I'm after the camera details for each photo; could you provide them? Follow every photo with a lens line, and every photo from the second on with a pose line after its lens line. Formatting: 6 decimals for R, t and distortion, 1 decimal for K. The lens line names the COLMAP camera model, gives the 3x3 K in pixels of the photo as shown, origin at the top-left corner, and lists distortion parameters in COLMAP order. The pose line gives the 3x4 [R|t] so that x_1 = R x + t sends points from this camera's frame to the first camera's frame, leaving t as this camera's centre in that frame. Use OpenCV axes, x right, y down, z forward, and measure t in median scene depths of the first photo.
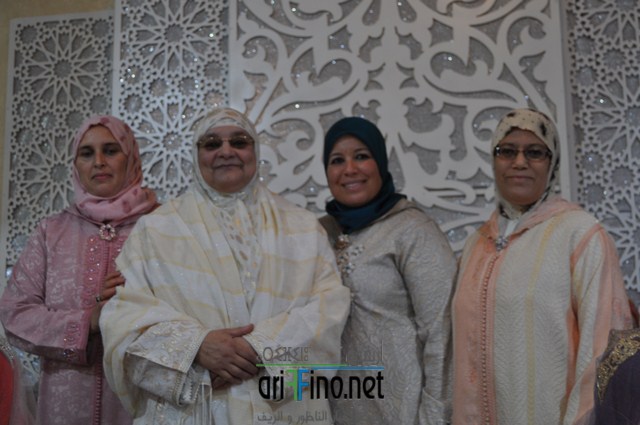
lens RADIAL K [[1020.2, 0, 322.2], [0, 1020.2, 208.7], [0, 0, 1]] dist [-0.035798, 0.000000]
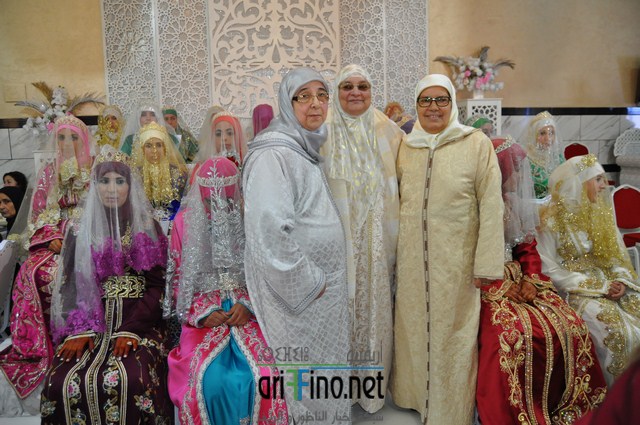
lens RADIAL K [[509.8, 0, 325.5], [0, 509.8, 212.5], [0, 0, 1]] dist [-0.077725, 0.030852]
pose [[0.940503, -0.054190, 0.335438, -0.268642], [-0.047928, 0.956174, 0.288851, -0.029474], [-0.336389, -0.287742, 0.896686, -0.330595]]
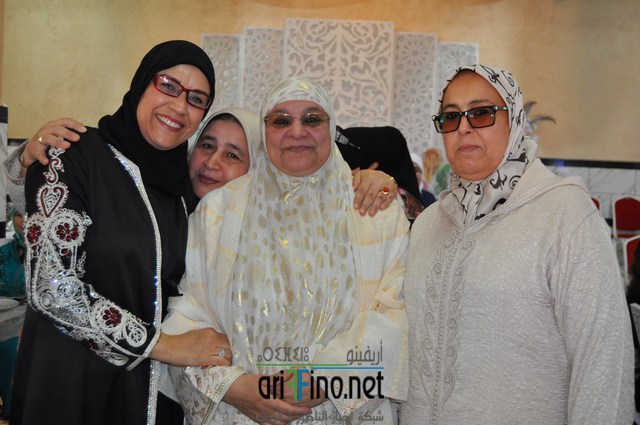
lens RADIAL K [[694.5, 0, 335.0], [0, 694.5, 202.0], [0, 0, 1]] dist [-0.022864, 0.000000]
pose [[0.988495, 0.052306, 0.141921, -0.220424], [-0.080898, 0.975647, 0.203886, -0.175720], [-0.127800, -0.213021, 0.968653, -1.129067]]
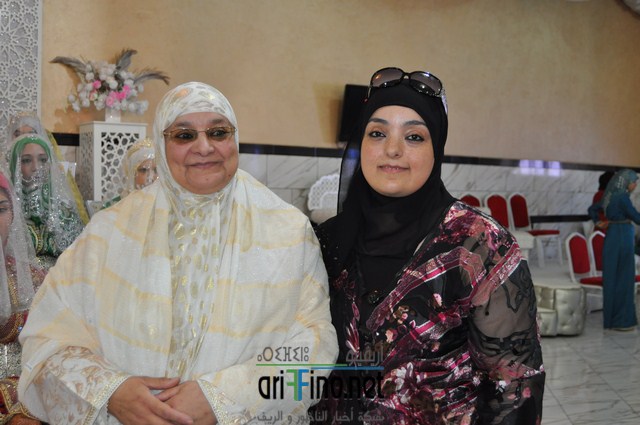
lens RADIAL K [[694.5, 0, 309.2], [0, 694.5, 218.1], [0, 0, 1]] dist [-0.022864, 0.000000]
pose [[0.714732, -0.001752, 0.699396, -0.044204], [-0.146336, 0.977488, 0.151994, -0.024201], [-0.683918, -0.210982, 0.698386, -0.346038]]
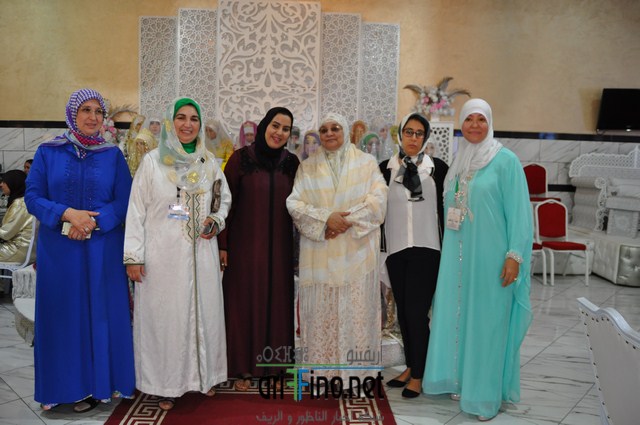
lens RADIAL K [[526.6, 0, 319.9], [0, 526.6, 211.2], [0, 0, 1]] dist [-0.064151, 0.023644]
pose [[0.979721, 0.021677, 0.199191, -0.094958], [-0.074013, 0.962974, 0.259237, -0.080948], [-0.186197, -0.268723, 0.945050, -0.764046]]
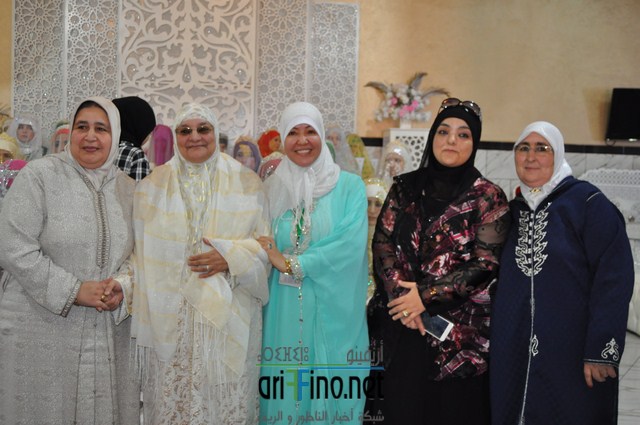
lens RADIAL K [[637.3, 0, 318.4], [0, 637.3, 210.7], [0, 0, 1]] dist [-0.045148, 0.000000]
pose [[0.958696, 0.025674, 0.283271, -0.053668], [-0.086849, 0.974779, 0.205581, -0.056813], [-0.270848, -0.221692, 0.936746, -0.631606]]
